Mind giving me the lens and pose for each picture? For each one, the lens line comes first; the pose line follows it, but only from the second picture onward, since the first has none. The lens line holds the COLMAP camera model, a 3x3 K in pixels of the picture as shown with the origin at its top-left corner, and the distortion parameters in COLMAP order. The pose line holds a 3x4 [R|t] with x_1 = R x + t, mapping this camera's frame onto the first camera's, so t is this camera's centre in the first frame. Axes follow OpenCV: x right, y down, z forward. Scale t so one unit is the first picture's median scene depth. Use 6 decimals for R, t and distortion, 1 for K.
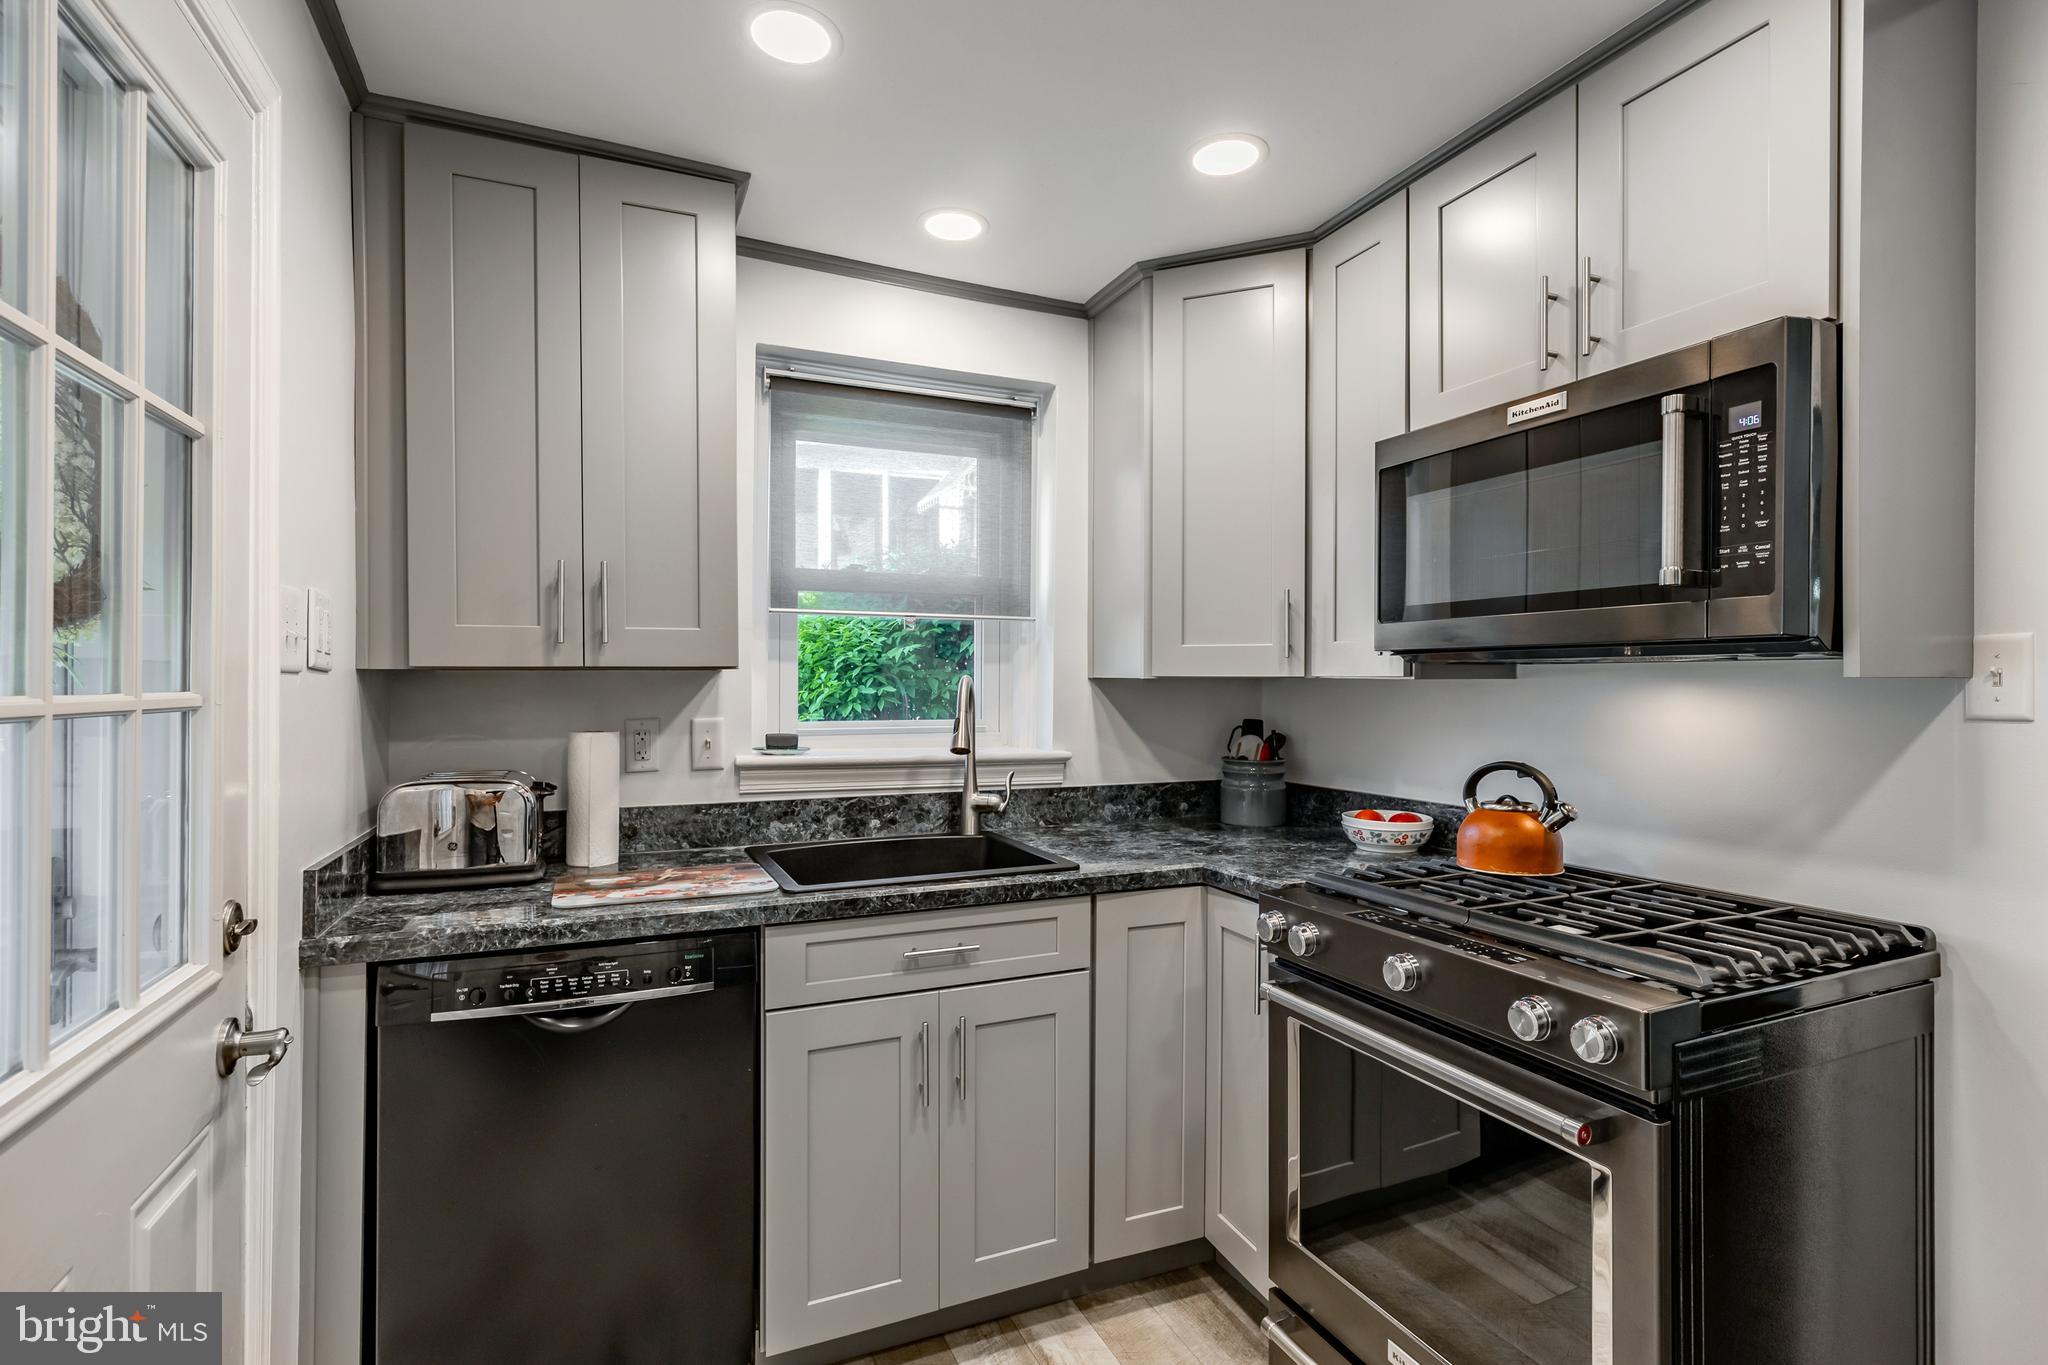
lens RADIAL K [[989.6, 0, 1036.8], [0, 989.6, 684.8], [0, 0, 1]] dist [0.021499, 0.000420]
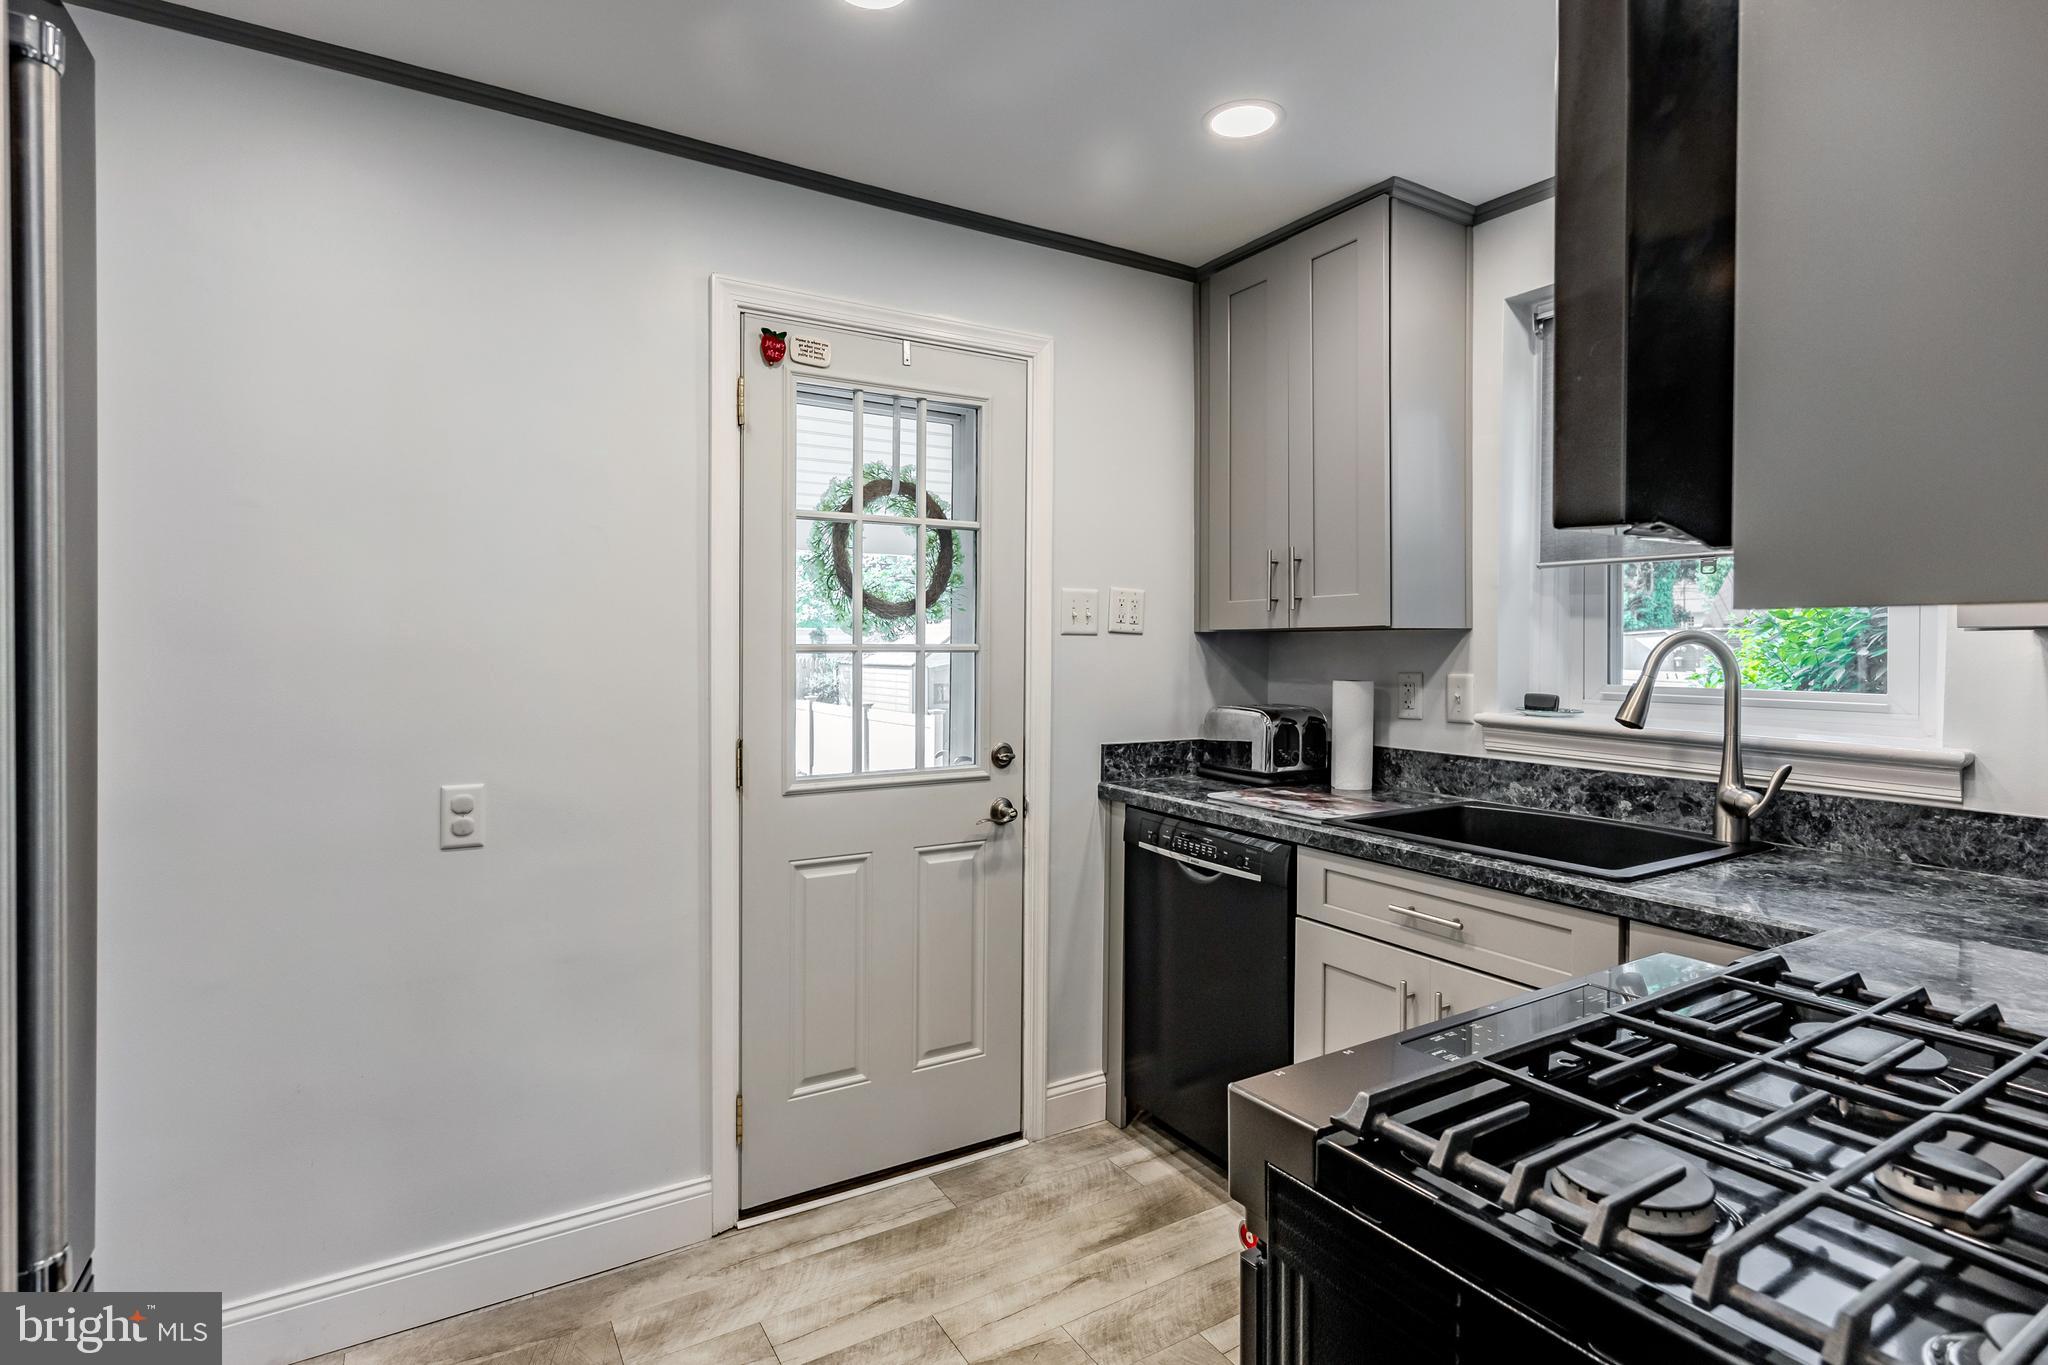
lens RADIAL K [[989.6, 0, 989.6], [0, 989.6, 650.4], [0, 0, 1]] dist [0.021499, 0.000420]
pose [[0.129943, 0.006685, -0.991499, 0.686151], [-0.004749, 0.999970, 0.006120, 0.004385], [0.991510, 0.003913, 0.129970, 0.383630]]
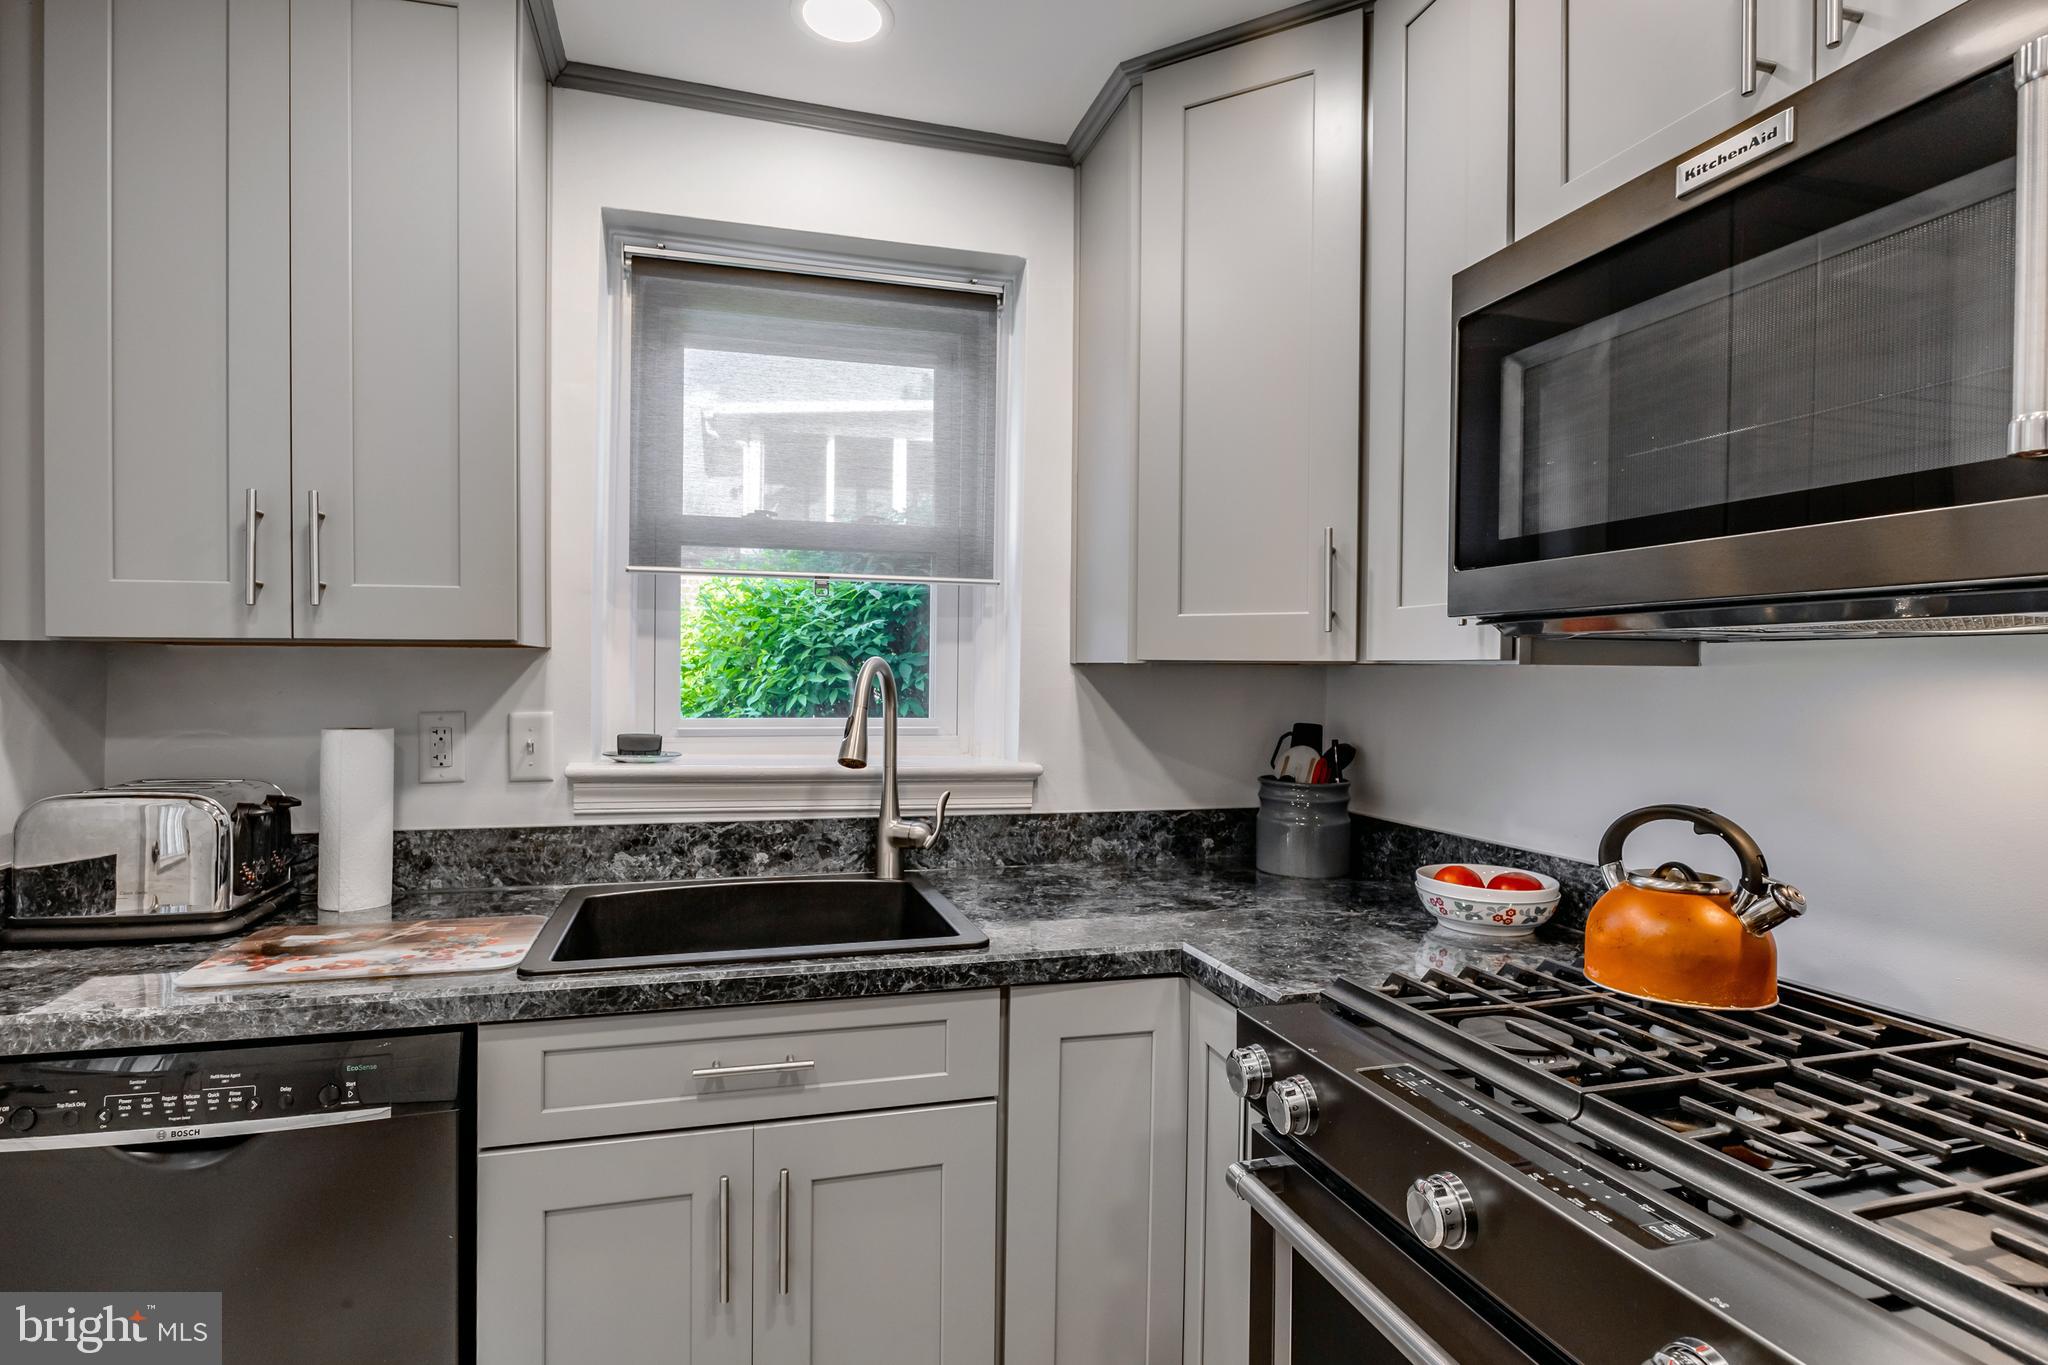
lens RADIAL K [[1063.5, 0, 1011.6], [0, 1063.5, 684.0], [0, 0, 1]] dist [0.001195, 0.001598]
pose [[0.989888, 0.009186, -0.141551, 0.145816], [-0.008511, 0.999949, 0.005371, 0.005490], [0.141593, -0.004112, 0.989916, 0.272650]]
